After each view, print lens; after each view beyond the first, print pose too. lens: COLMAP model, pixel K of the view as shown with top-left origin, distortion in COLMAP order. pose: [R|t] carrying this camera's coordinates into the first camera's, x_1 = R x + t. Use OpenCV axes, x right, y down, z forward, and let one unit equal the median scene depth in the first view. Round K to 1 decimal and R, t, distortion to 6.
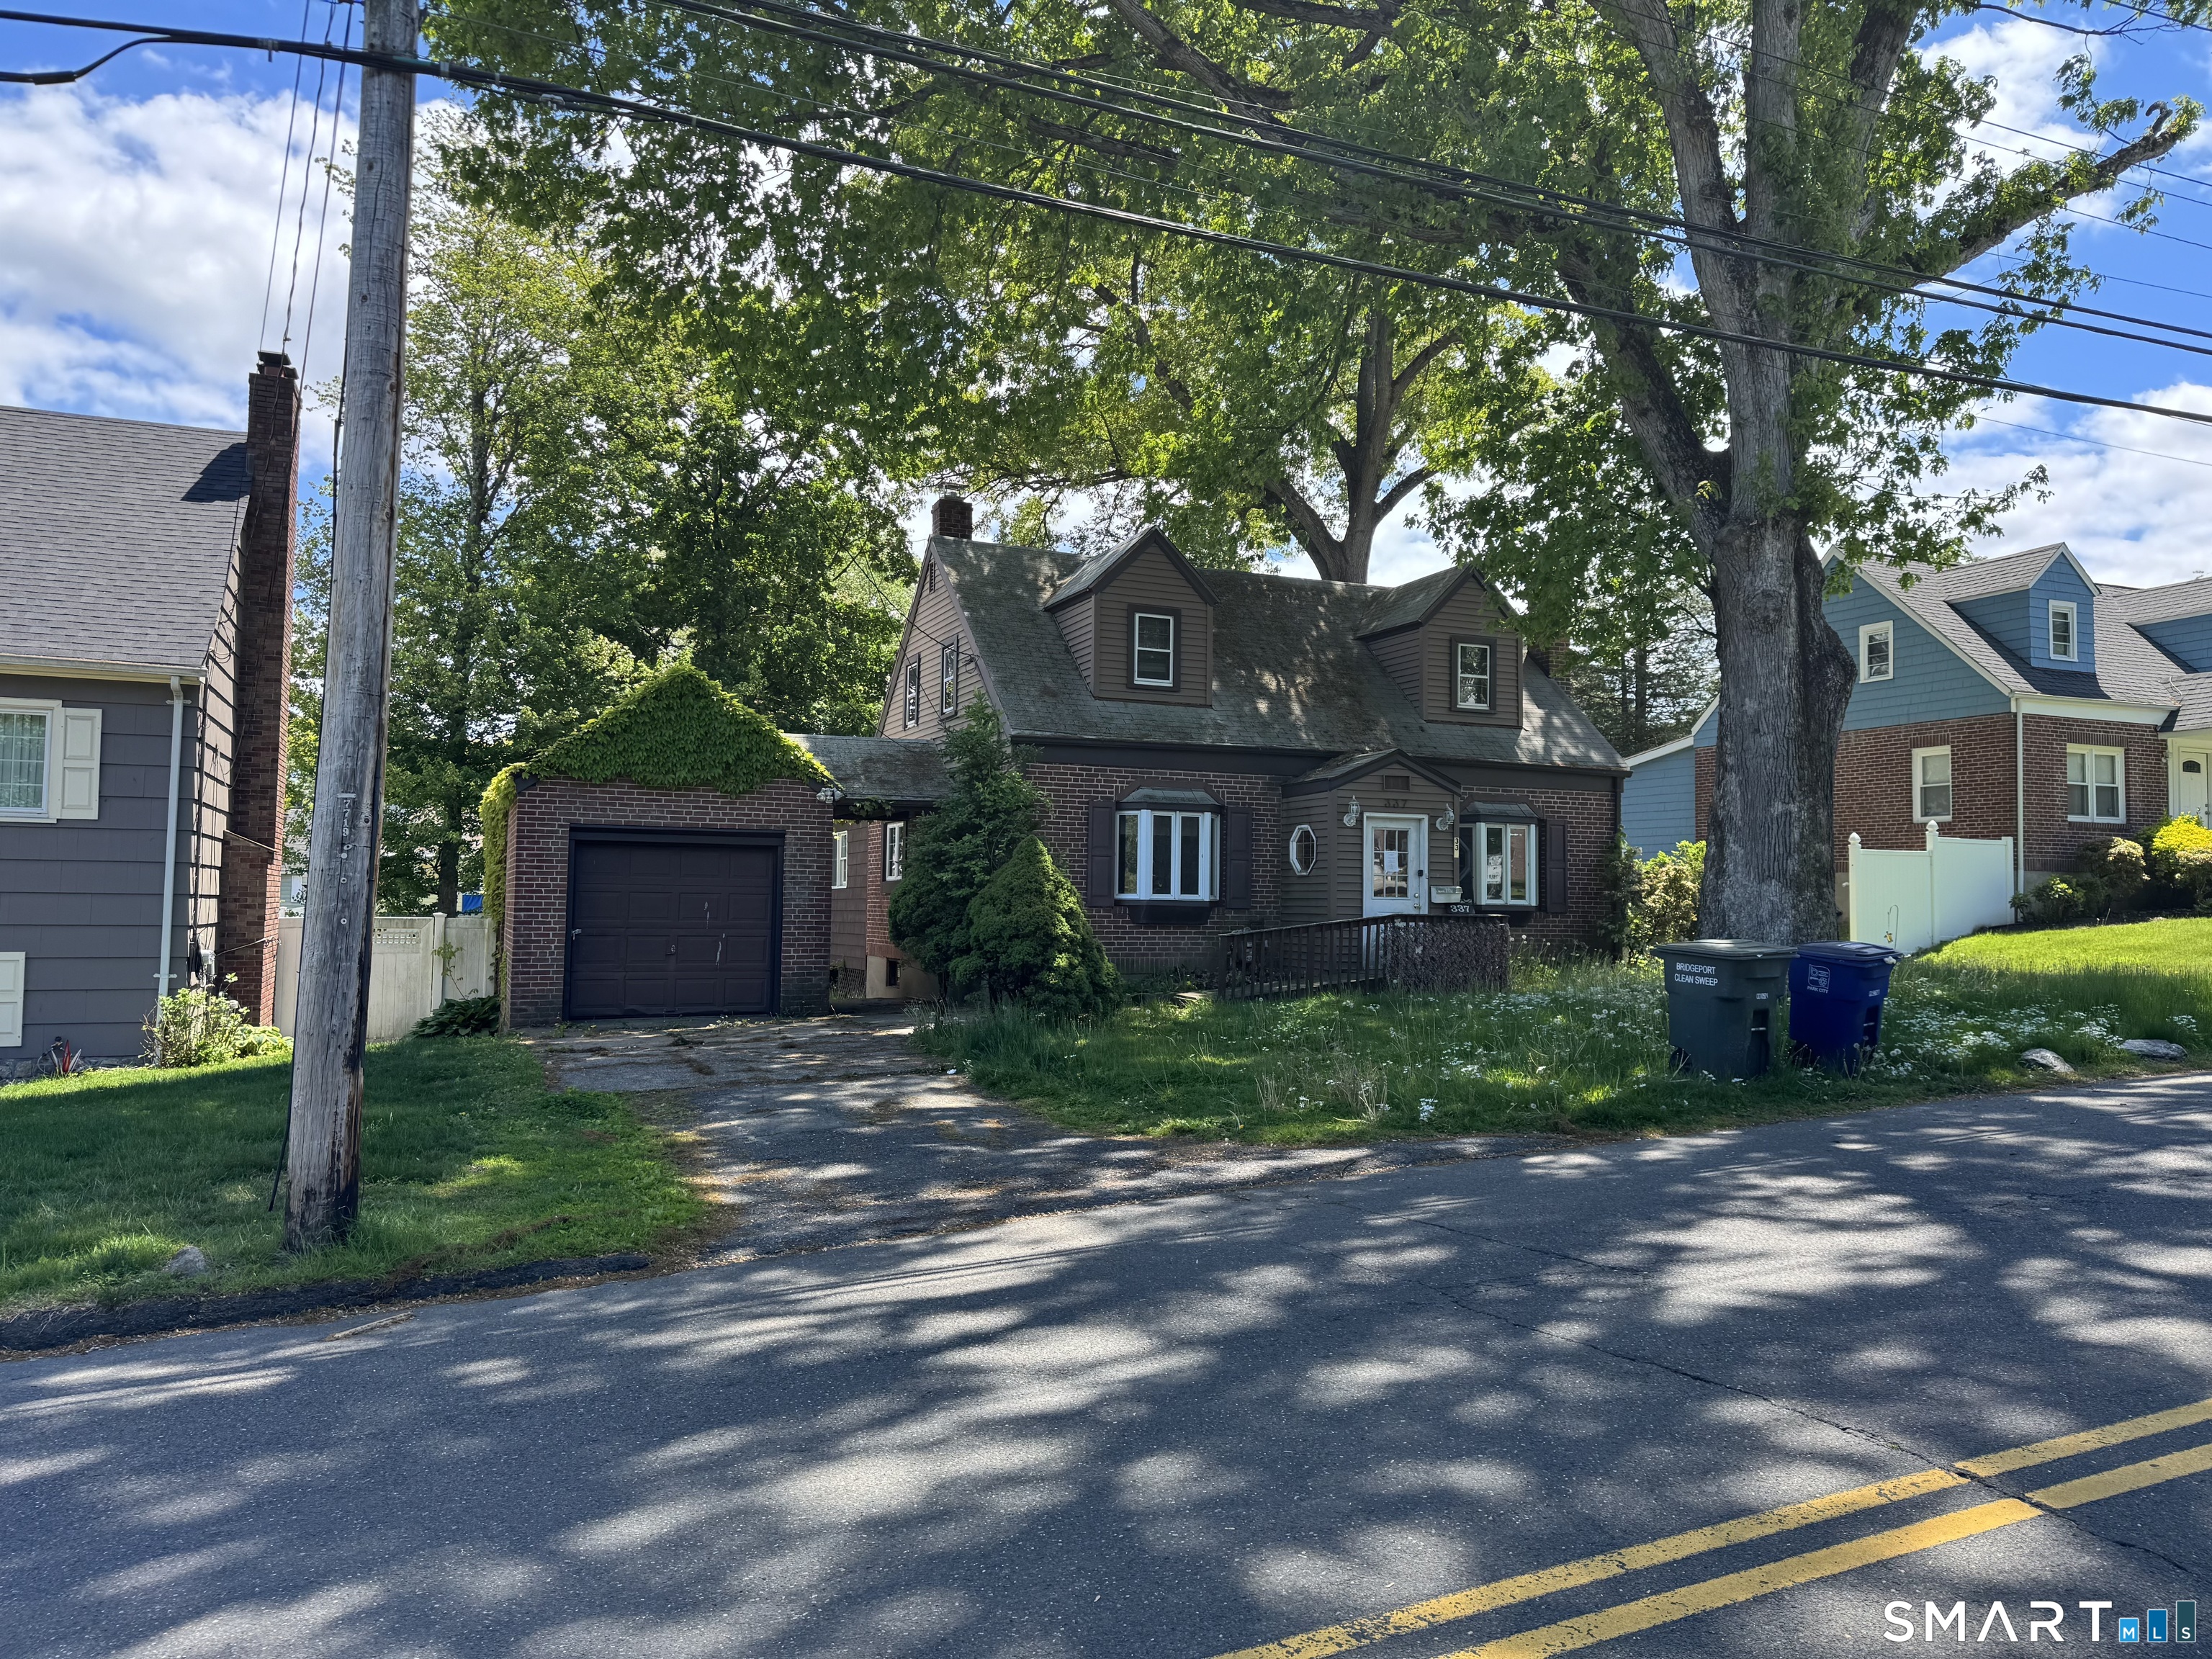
lens RADIAL K [[1548.1, 0, 1106.0], [0, 1548.1, 829.5], [0, 0, 1]] dist [0.111851, -0.170869]
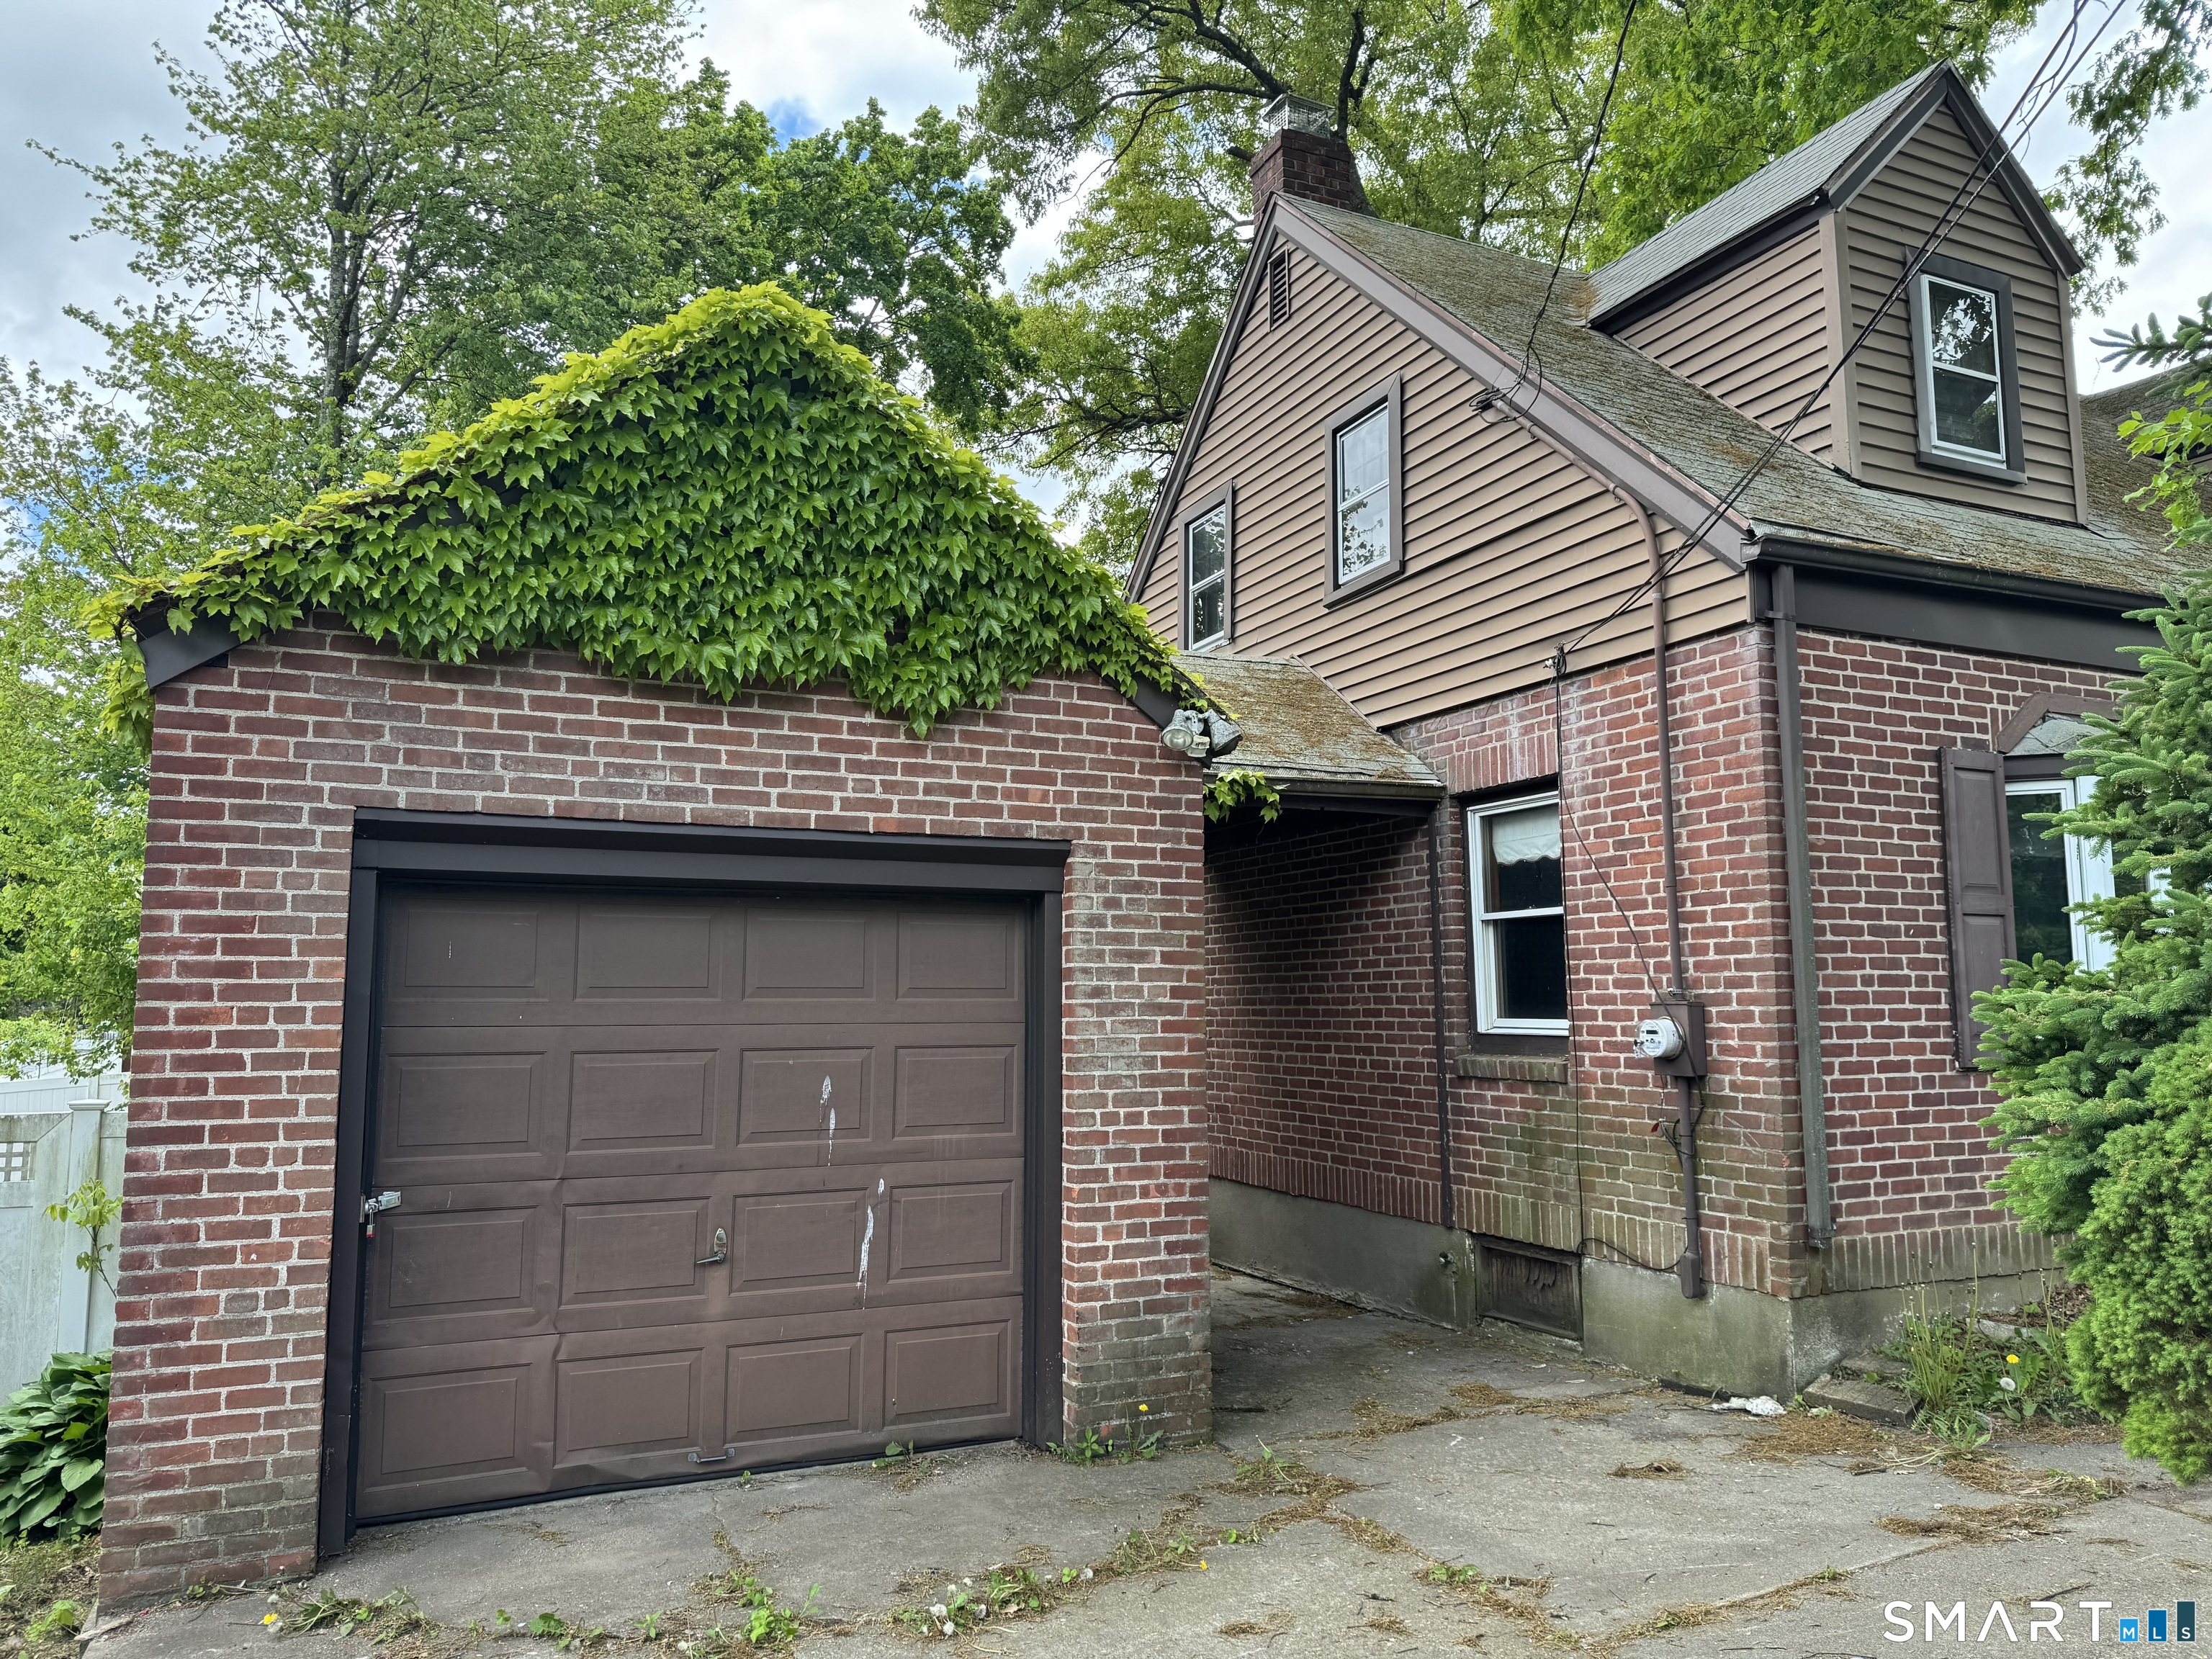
lens RADIAL K [[1548.1, 0, 1106.0], [0, 1548.1, 829.5], [0, 0, 1]] dist [0.111851, -0.170869]
pose [[0.998893, -0.015783, 0.044302, -0.218721], [0.019078, 0.997003, -0.074978, 0.022068], [-0.042986, 0.075740, 0.996201, 0.705630]]
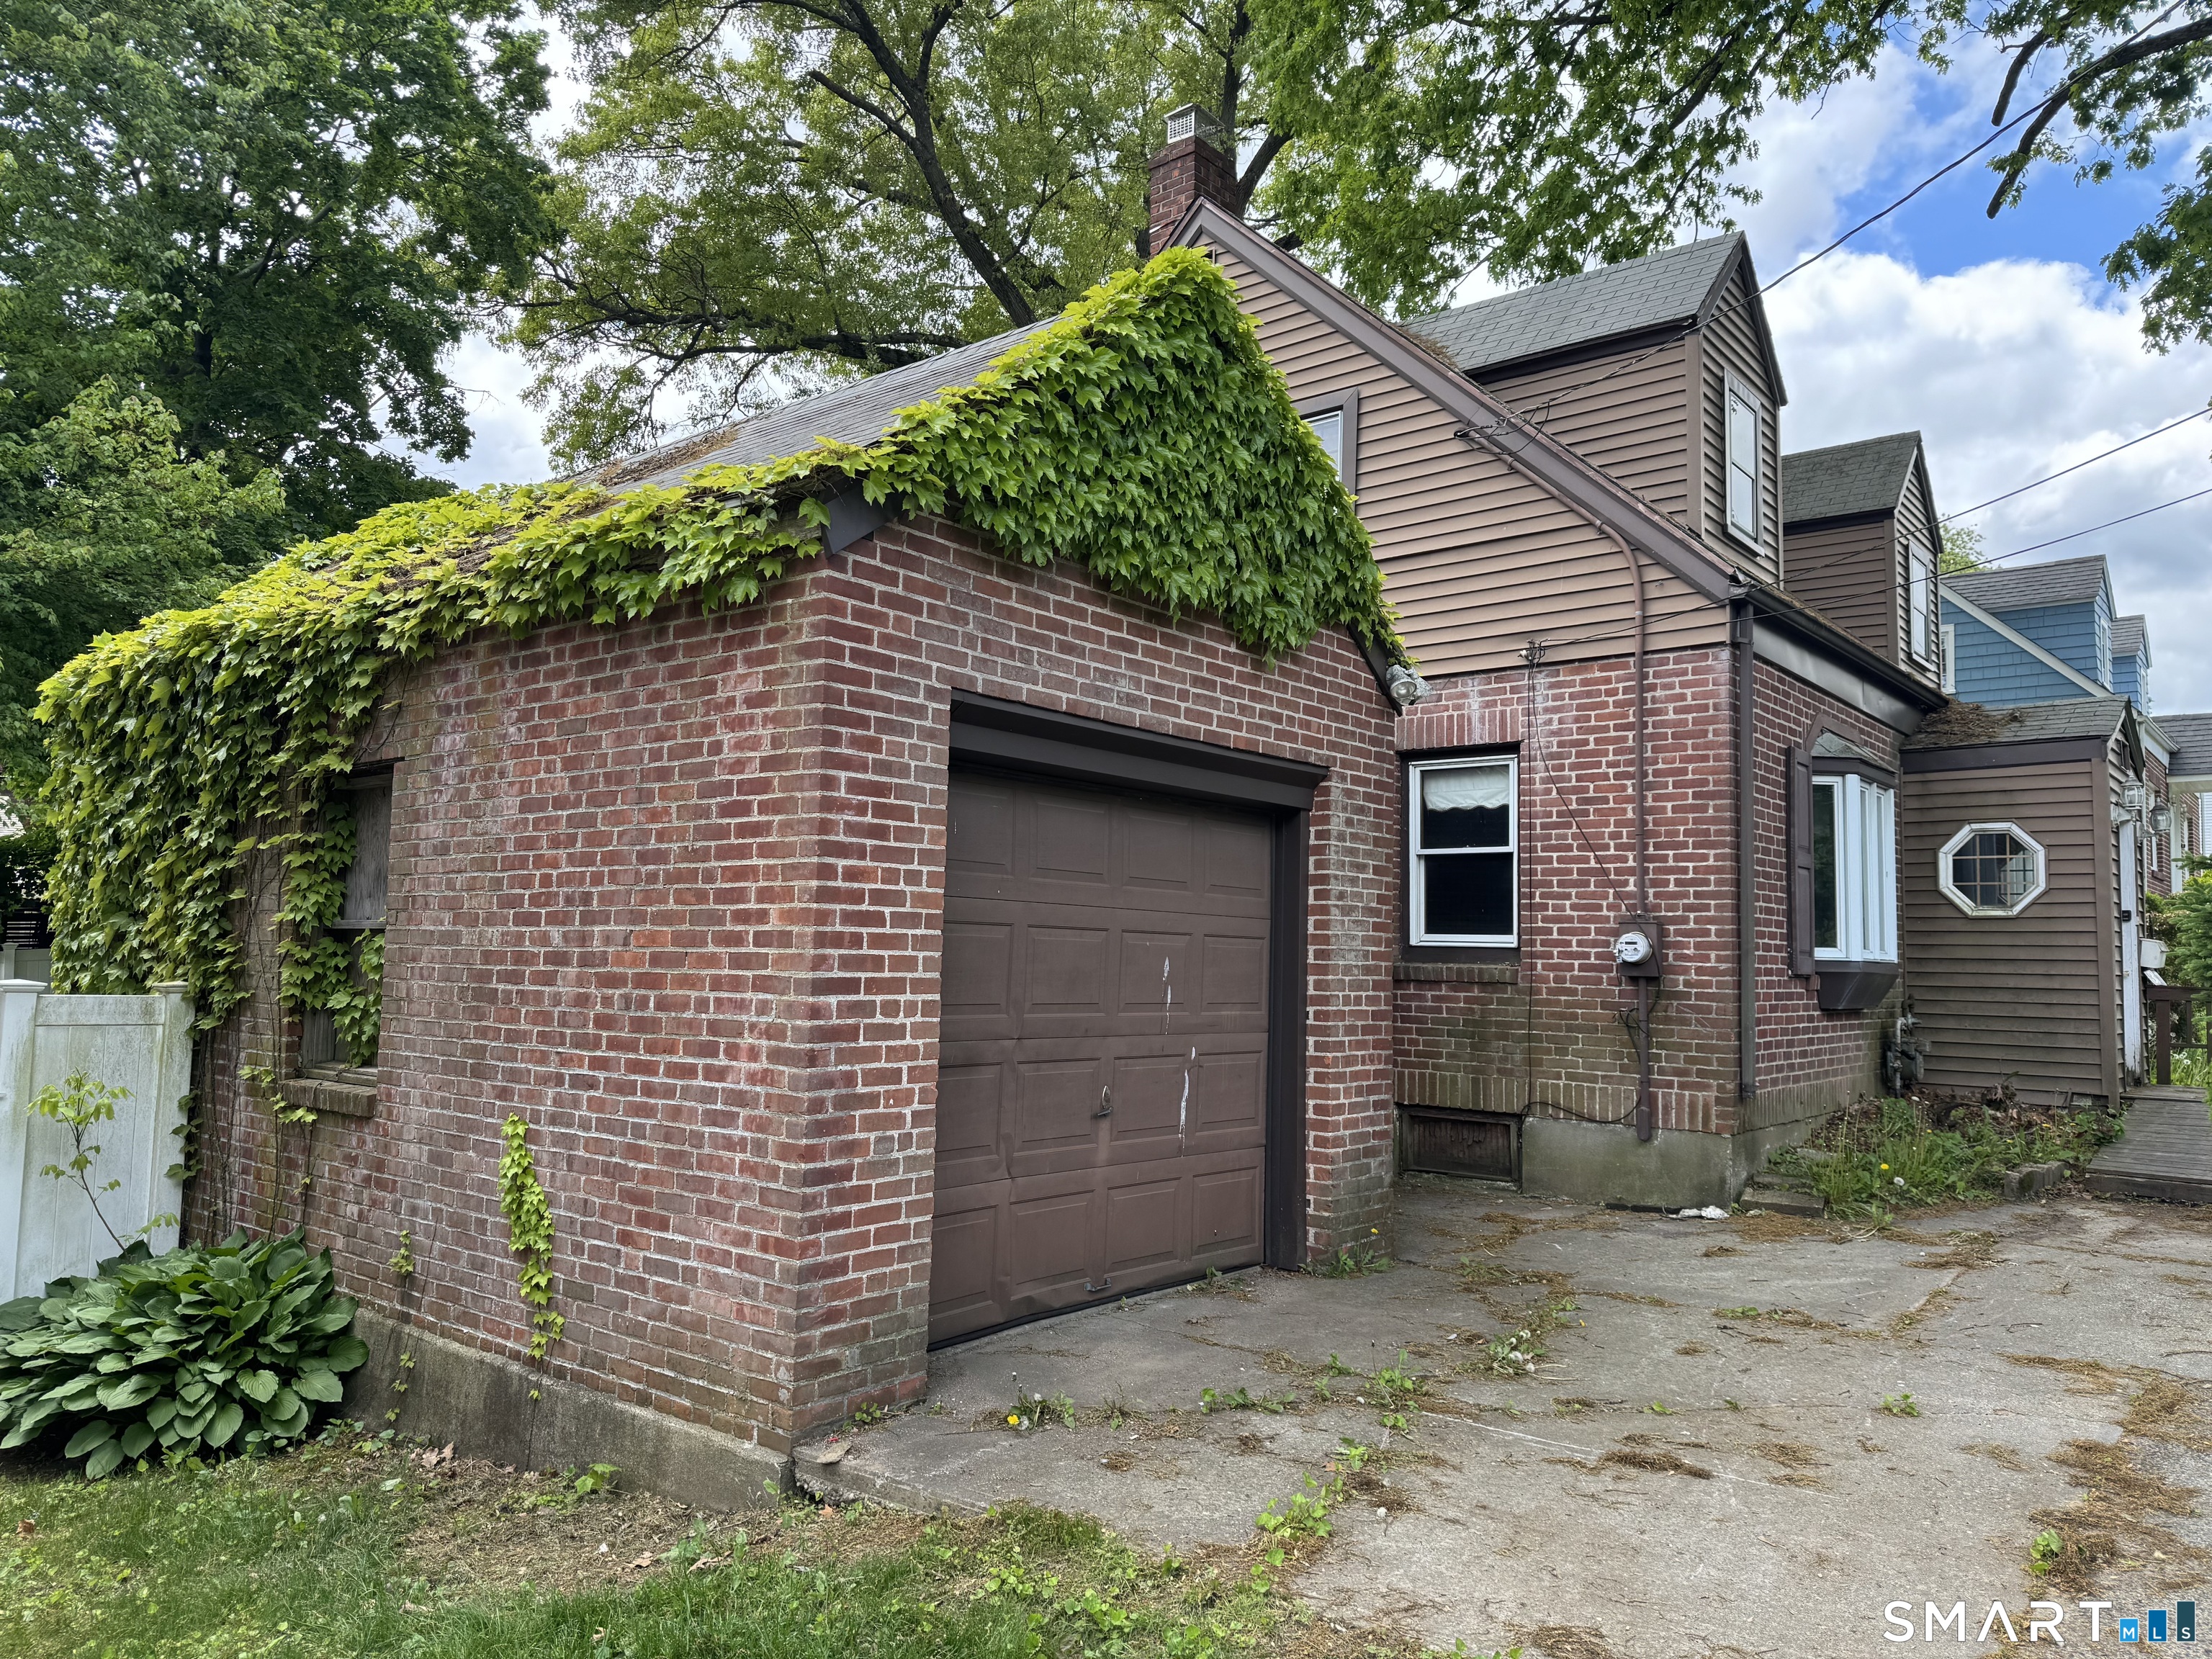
lens RADIAL K [[1548.1, 0, 1106.0], [0, 1548.1, 829.5], [0, 0, 1]] dist [0.111851, -0.170869]
pose [[0.882608, 0.041178, 0.468303, -0.441159], [-0.025726, 0.998894, -0.039347, 0.031987], [-0.469406, 0.022681, 0.882691, 0.715494]]
